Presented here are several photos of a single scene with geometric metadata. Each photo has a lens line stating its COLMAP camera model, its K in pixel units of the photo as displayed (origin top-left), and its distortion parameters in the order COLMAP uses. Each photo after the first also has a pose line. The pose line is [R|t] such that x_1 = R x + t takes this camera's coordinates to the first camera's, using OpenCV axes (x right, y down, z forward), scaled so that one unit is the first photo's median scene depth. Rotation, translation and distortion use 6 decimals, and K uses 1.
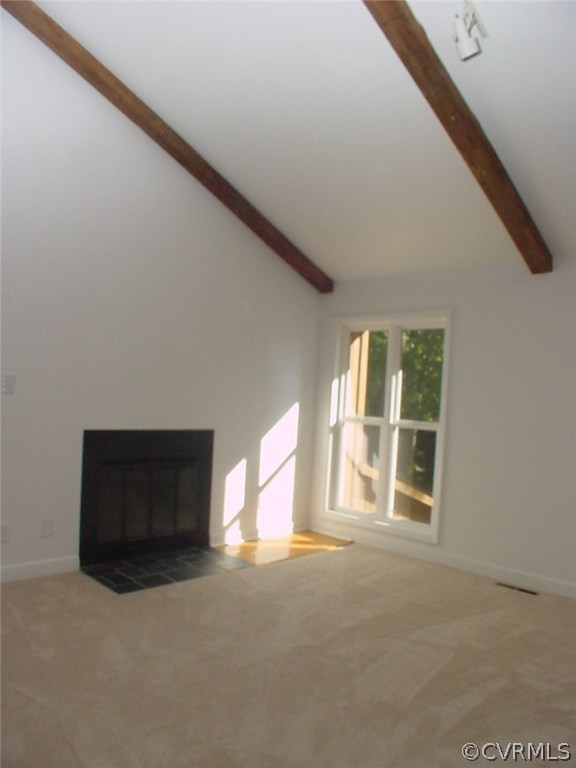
lens RADIAL K [[563.4, 0, 284.3], [0, 563.4, 390.2], [0, 0, 1]] dist [-0.123588, 0.036944]
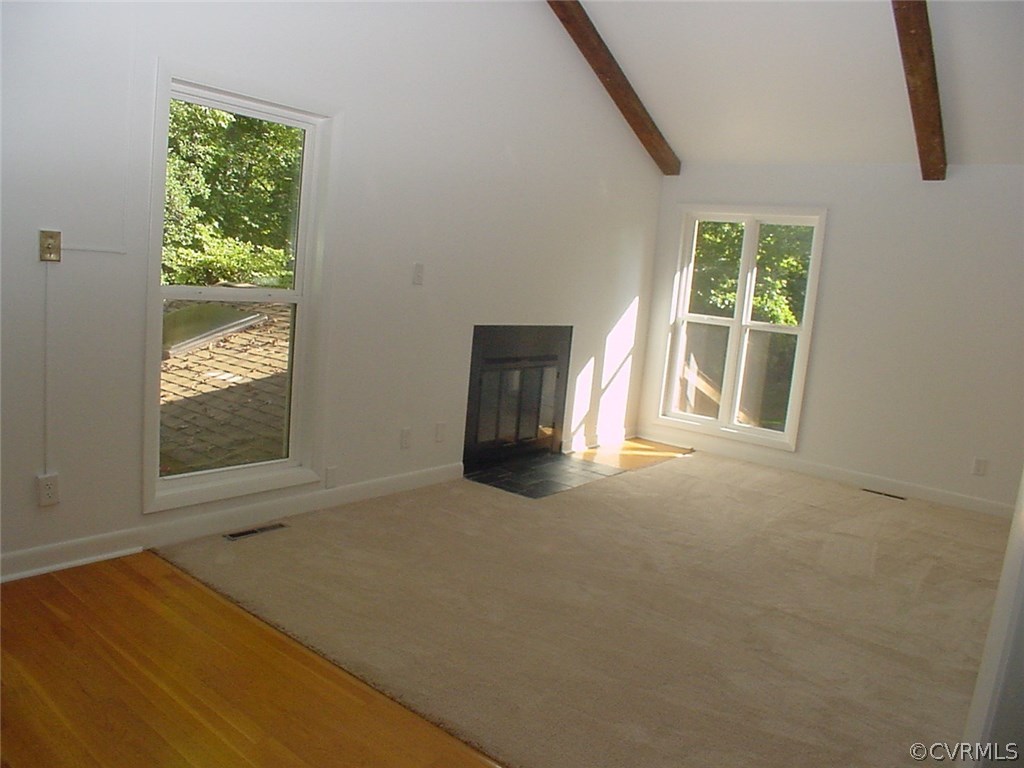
lens RADIAL K [[751.2, 0, 513.6], [0, 751.2, 382.5], [0, 0, 1]] dist [-0.123588, 0.036944]
pose [[0.990165, 0.018311, 0.138703, -0.365448], [-0.040109, 0.986937, 0.156036, -0.023341], [-0.134034, -0.160065, 0.977964, -0.173943]]
